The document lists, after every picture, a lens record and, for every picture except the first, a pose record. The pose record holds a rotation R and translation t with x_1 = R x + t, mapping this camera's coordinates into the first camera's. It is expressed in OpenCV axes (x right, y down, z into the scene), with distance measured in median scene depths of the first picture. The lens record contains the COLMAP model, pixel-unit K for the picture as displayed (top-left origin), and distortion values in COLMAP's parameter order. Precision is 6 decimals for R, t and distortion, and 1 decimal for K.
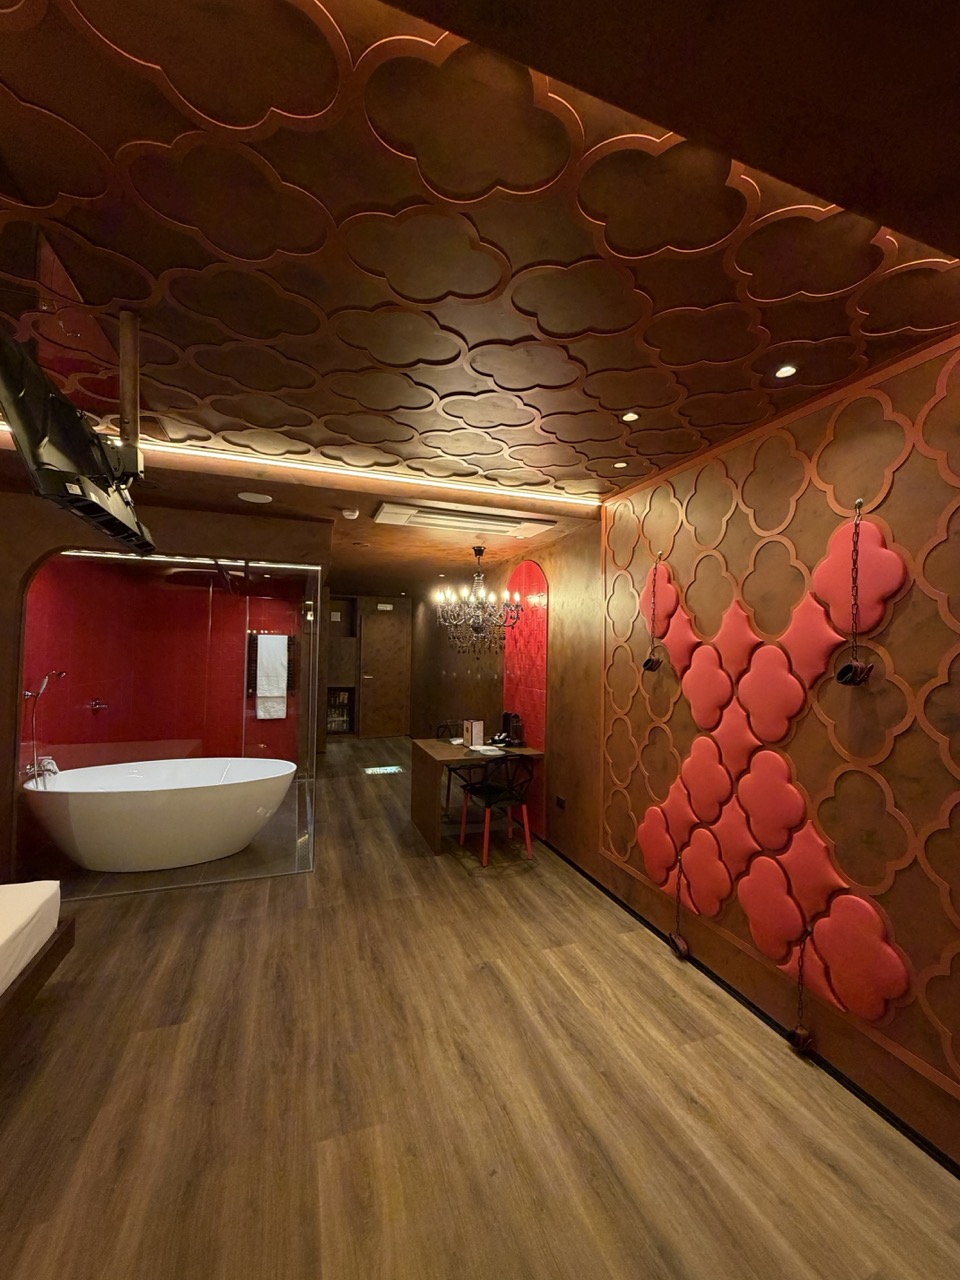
lens RADIAL K [[509.1, 0, 478.7], [0, 509.1, 635.6], [0, 0, 1]] dist [-0.001023, 0.000165]
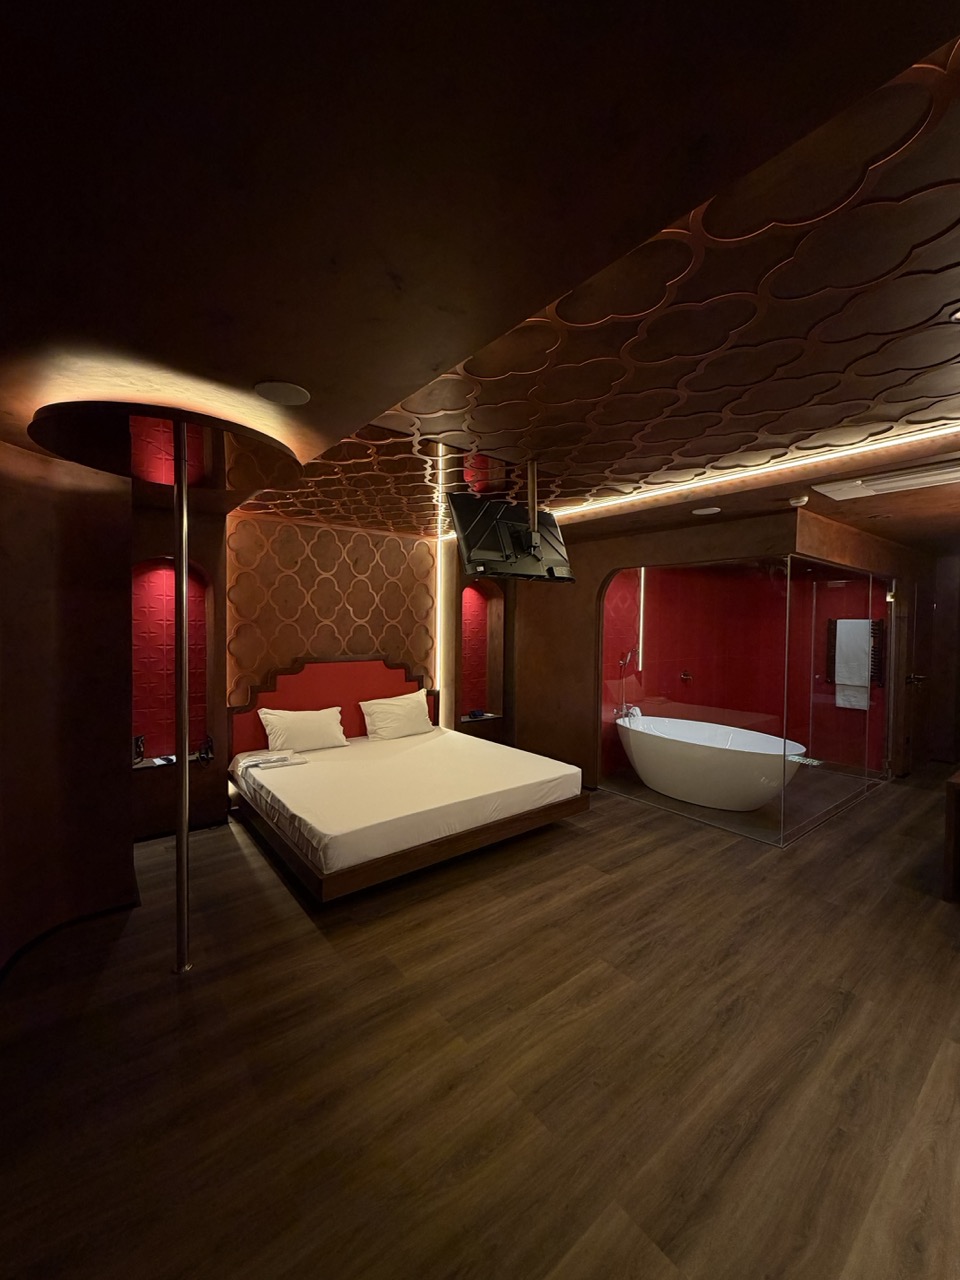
lens RADIAL K [[509.1, 0, 478.7], [0, 509.1, 635.6], [0, 0, 1]] dist [-0.001023, 0.000165]
pose [[0.318405, 0.011796, -0.947881, 0.623486], [0.023085, 0.999530, 0.020193, -0.014722], [0.947674, -0.028311, 0.317983, 0.113897]]
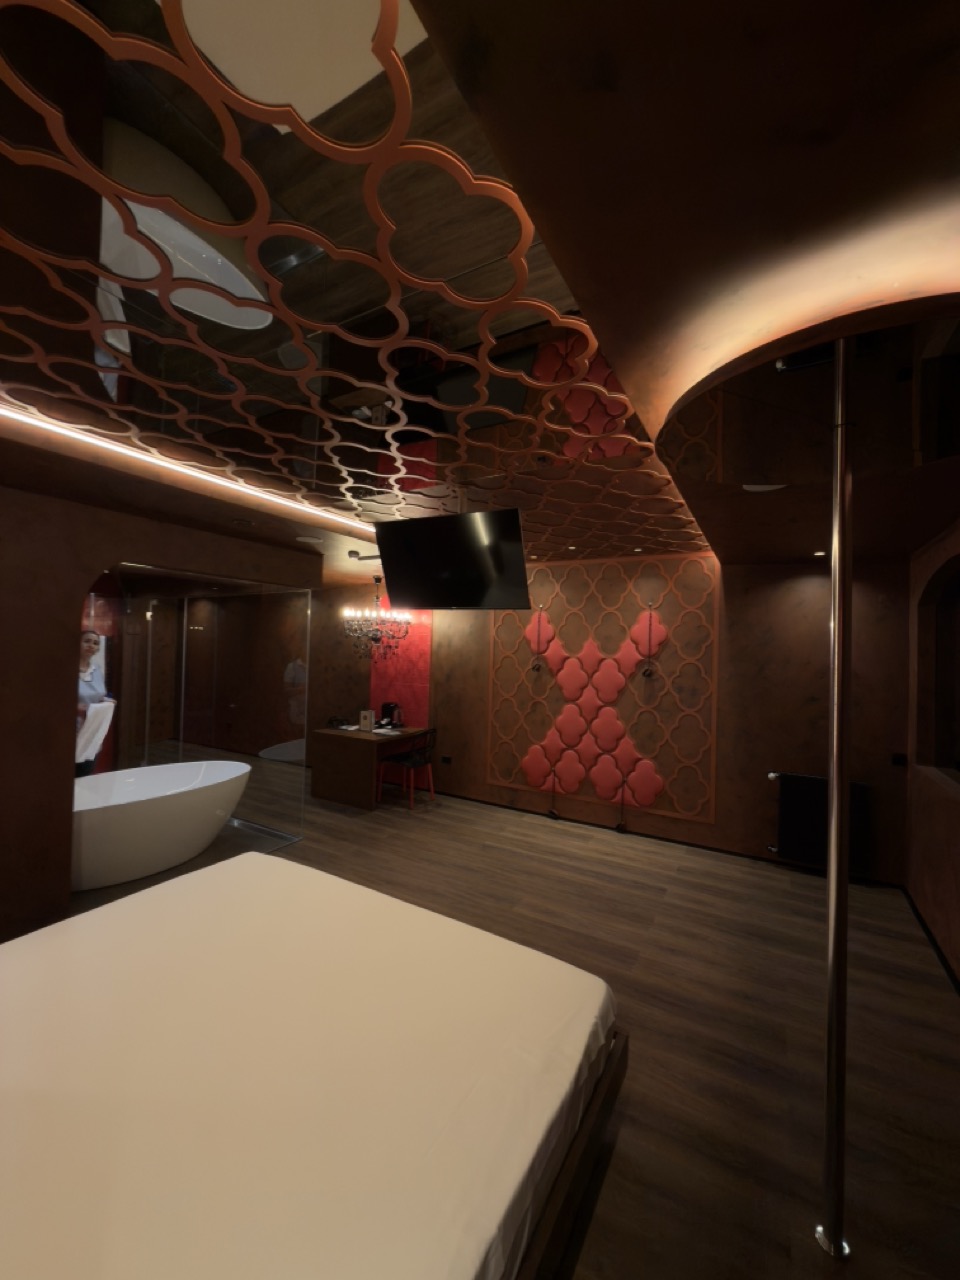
lens RADIAL K [[509.1, 0, 480.4], [0, 509.1, 638.1], [0, 0, 1]] dist [-0.001521, -0.000091]
pose [[0.764478, 0.015948, 0.644453, -1.072161], [-0.032156, 0.999393, 0.013414, -0.071311], [-0.643847, -0.030978, 0.764527, -0.273973]]
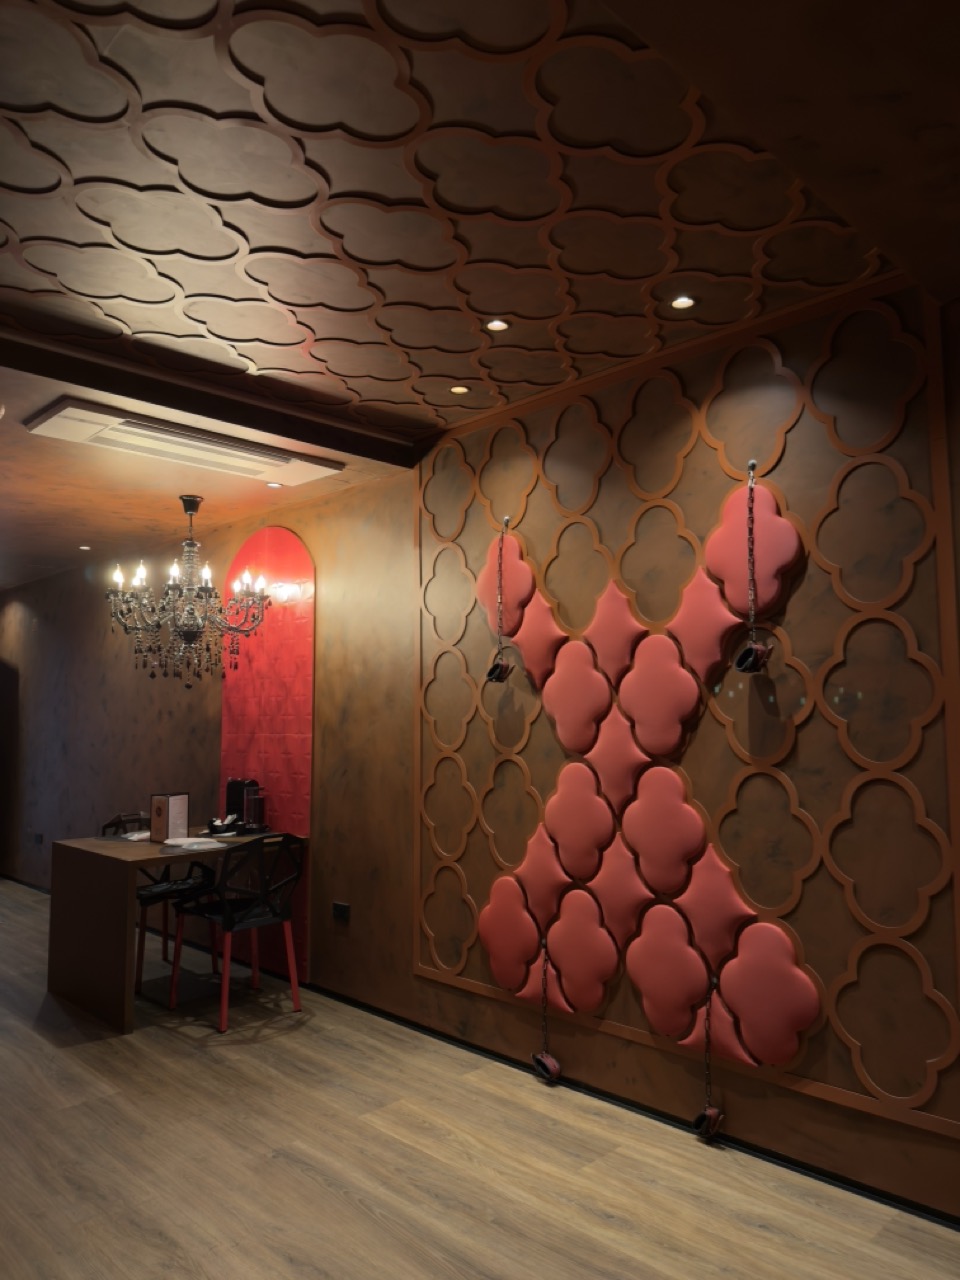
lens RADIAL K [[895.6, 0, 483.6], [0, 895.6, 636.3], [0, 0, 1]] dist [0.108748, -0.154883]
pose [[0.905451, 0.013595, 0.424233, -0.231199], [0.010401, 0.998476, -0.054196, 0.080498], [-0.424323, 0.053484, 0.903930, -0.137887]]
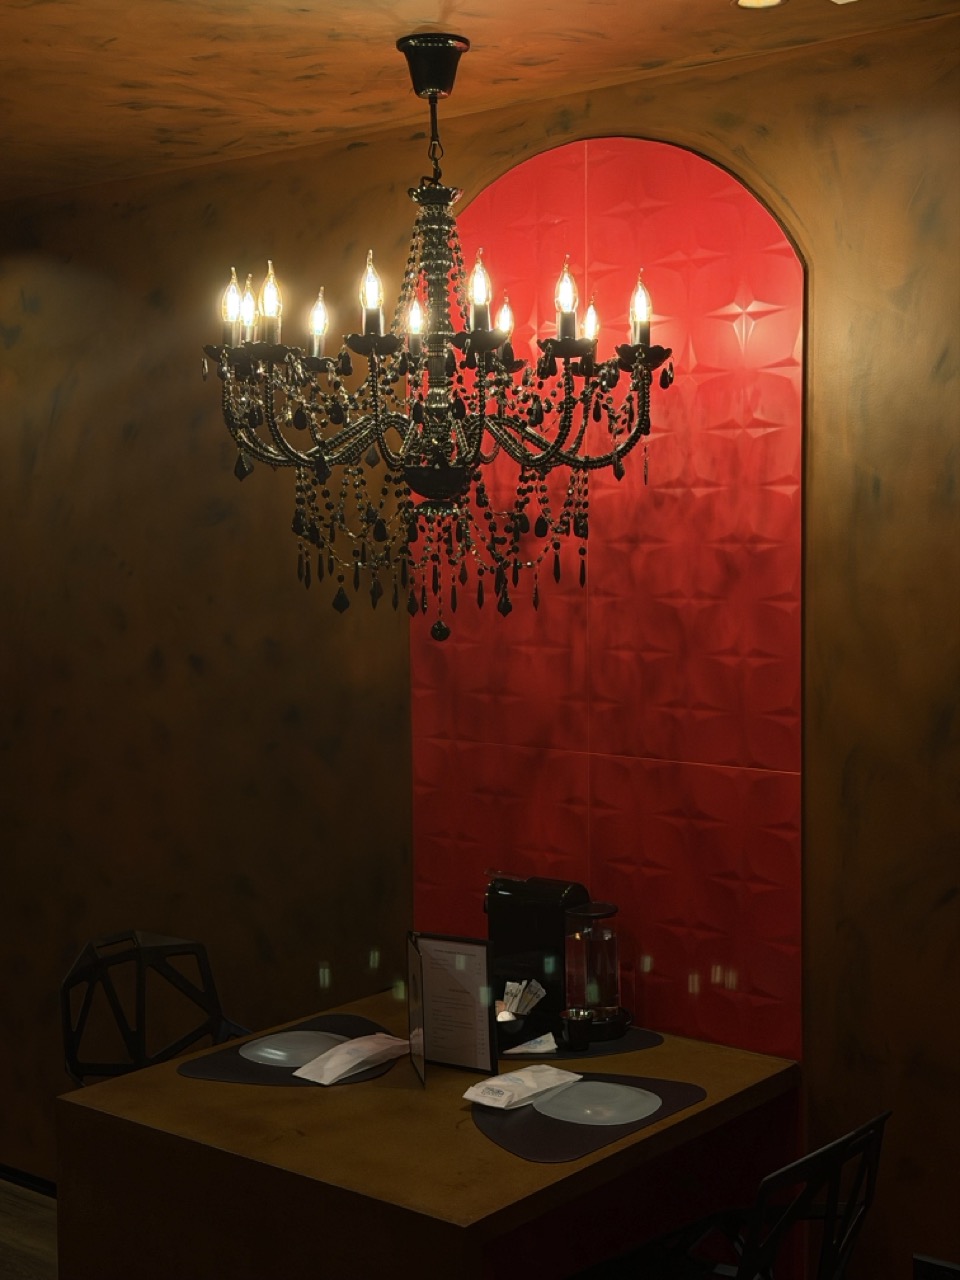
lens RADIAL K [[1789.5, 0, 480.0], [0, 1789.5, 640.0], [0, 0, 1]] dist [0.115716, 0.005068]
pose [[0.858385, -0.059861, 0.509501, -0.571910], [0.009853, 0.994909, 0.100291, -0.034621], [-0.512911, -0.081068, 0.854606, 0.684109]]
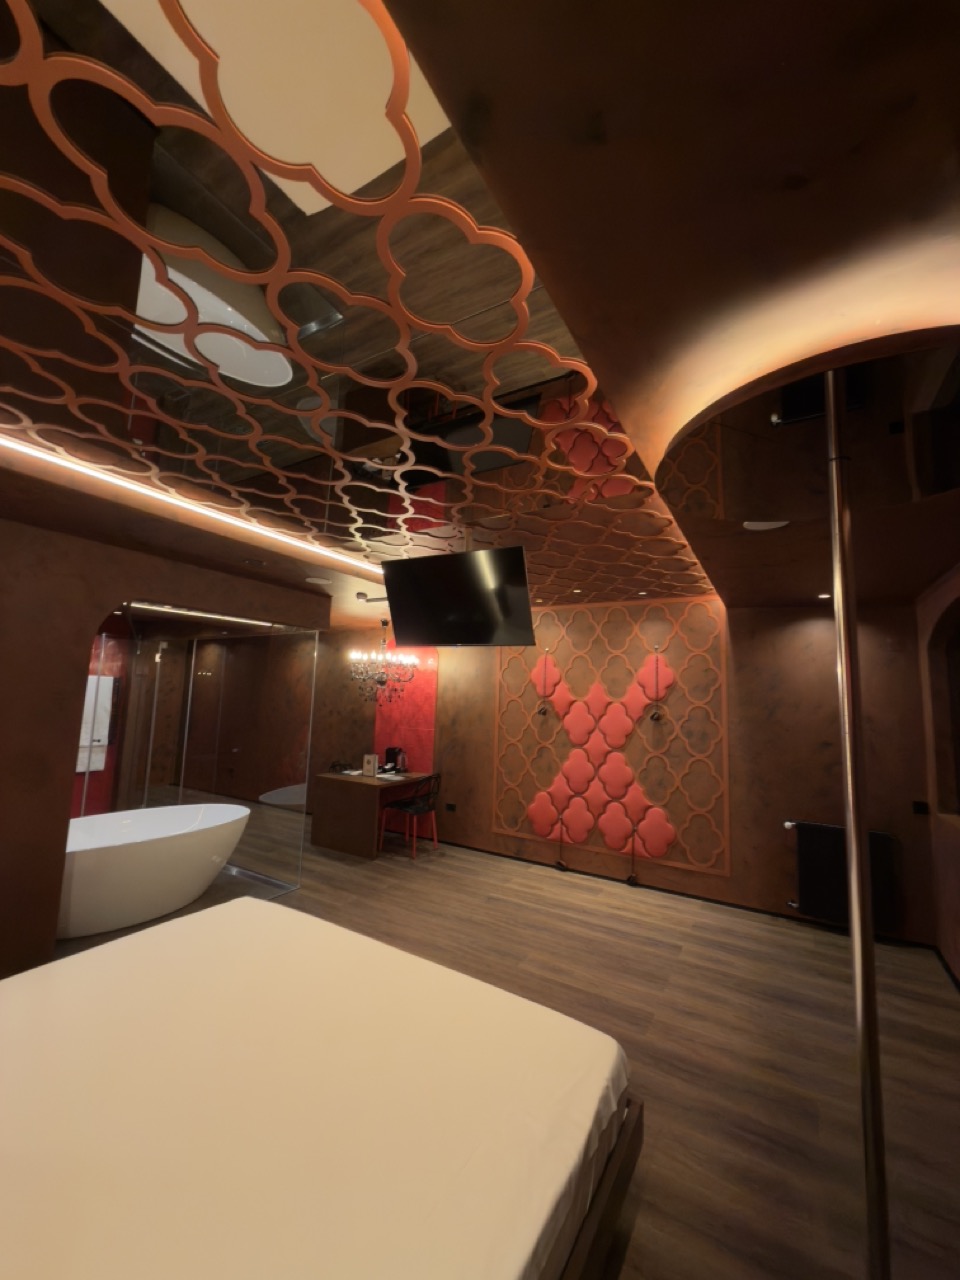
lens RADIAL K [[509.1, 0, 480.4], [0, 509.1, 638.1], [0, 0, 1]] dist [-0.001521, -0.000091]
pose [[0.773036, 0.083069, 0.628900, -1.066852], [-0.038765, 0.995722, -0.083872, -0.044431], [-0.633177, 0.040457, 0.772949, -0.276614]]
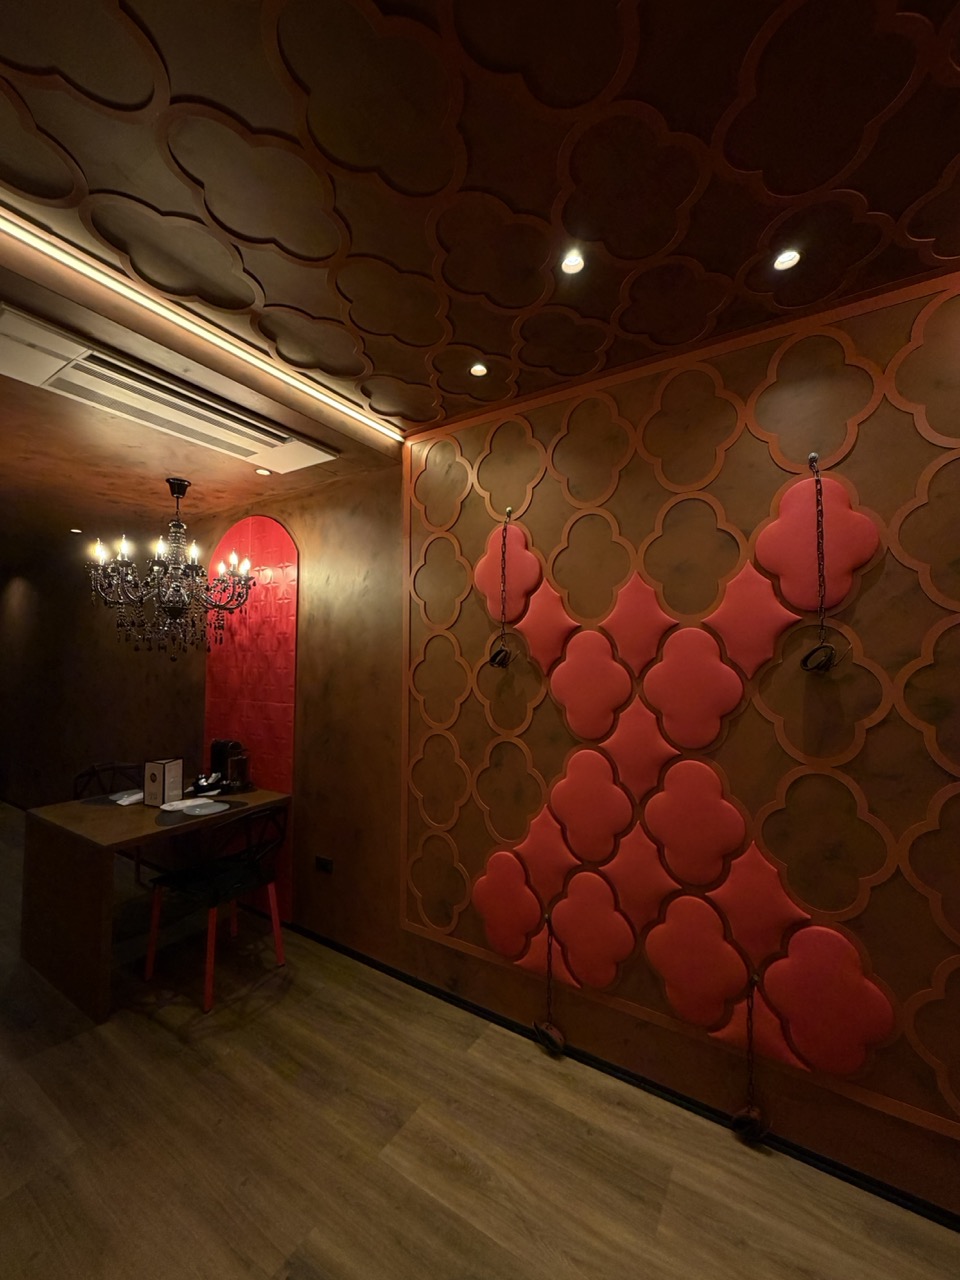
lens RADIAL K [[509.1, 0, 478.7], [0, 509.1, 635.6], [0, 0, 1]] dist [-0.001023, 0.000165]
pose [[0.790254, 0.014793, 0.612600, -0.149983], [-0.007255, 0.999864, -0.014786, 0.038417], [-0.612736, 0.007240, 0.790254, 0.477189]]
